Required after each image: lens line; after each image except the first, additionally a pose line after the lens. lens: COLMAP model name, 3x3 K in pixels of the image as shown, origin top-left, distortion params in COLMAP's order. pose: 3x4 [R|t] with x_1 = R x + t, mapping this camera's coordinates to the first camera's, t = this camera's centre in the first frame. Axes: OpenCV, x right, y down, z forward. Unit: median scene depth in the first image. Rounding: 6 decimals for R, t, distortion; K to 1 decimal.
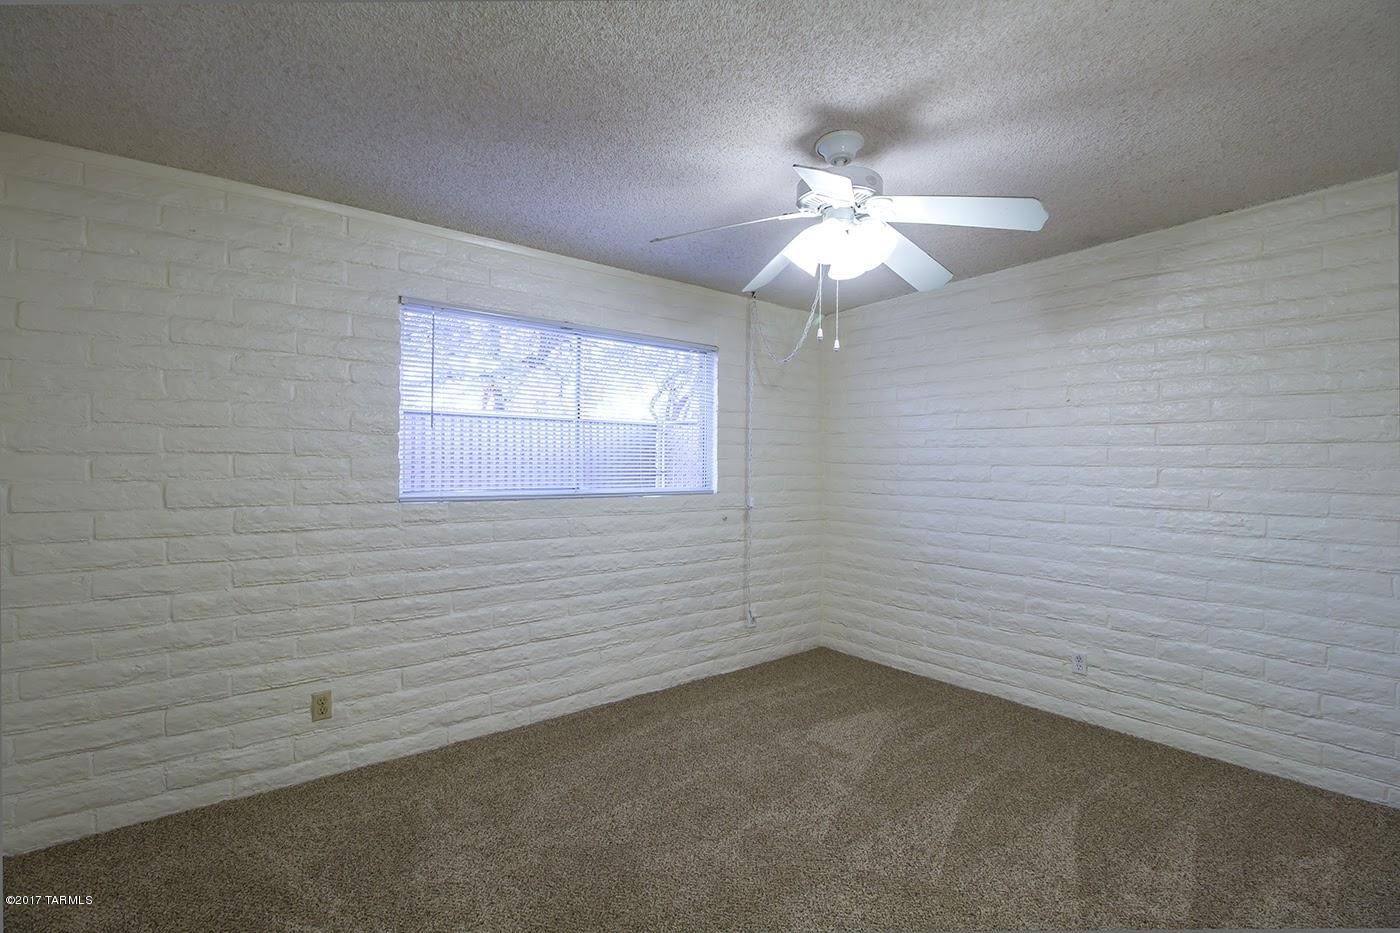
lens RADIAL K [[640.6, 0, 696.6], [0, 640.6, 464.0], [0, 0, 1]] dist [-0.000821, -0.011880]
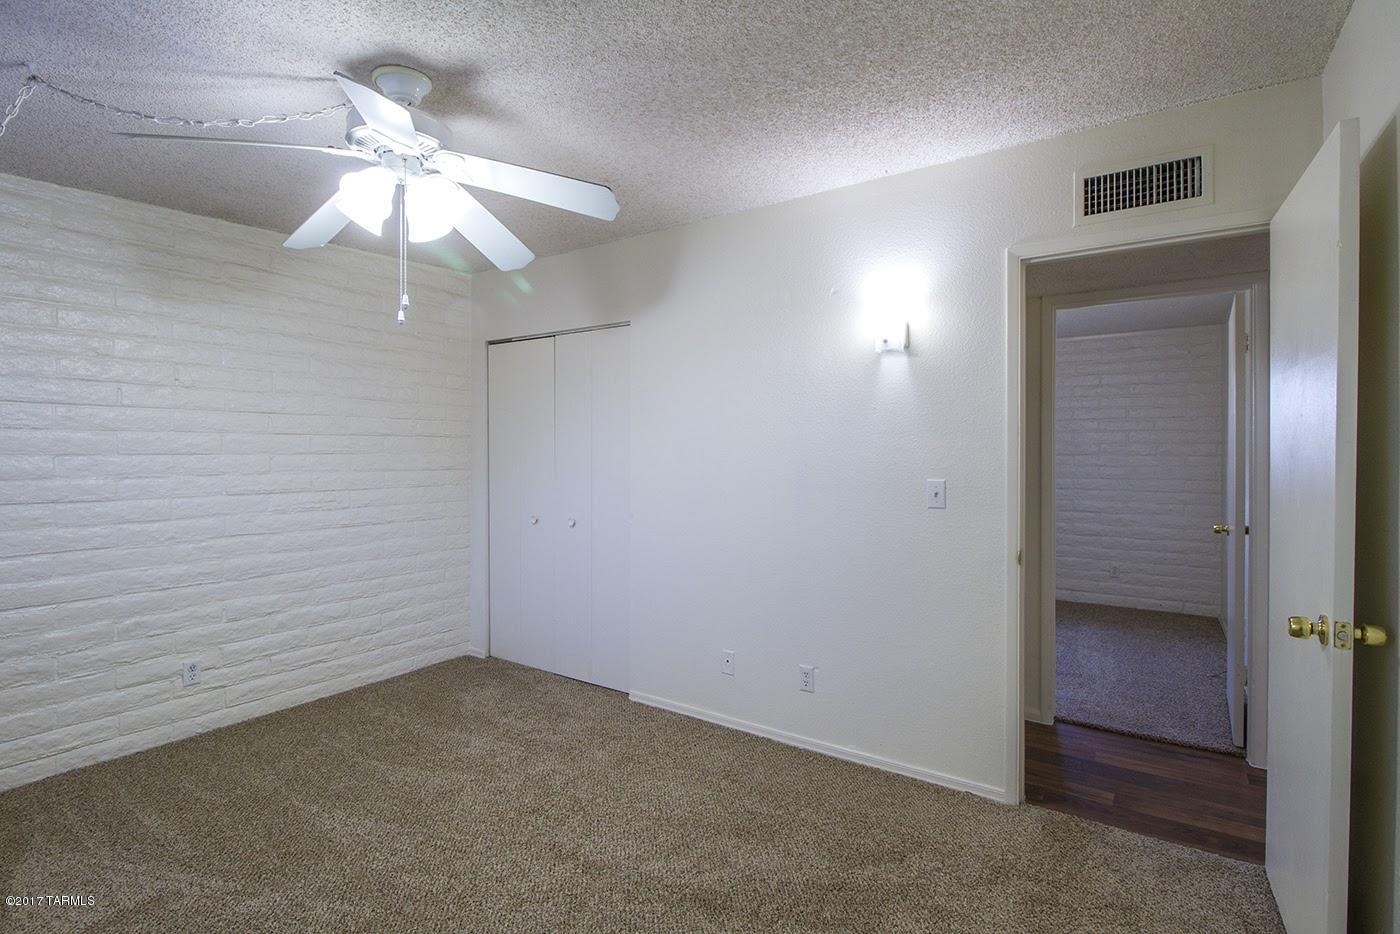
lens RADIAL K [[662.3, 0, 699.5], [0, 662.3, 459.8], [0, 0, 1]] dist [0.000155, -0.012862]
pose [[-0.282629, -0.019941, 0.959022, -0.641320], [0.000429, 0.999781, 0.020915, -0.010675], [-0.959229, 0.006322, -0.282559, 0.751888]]
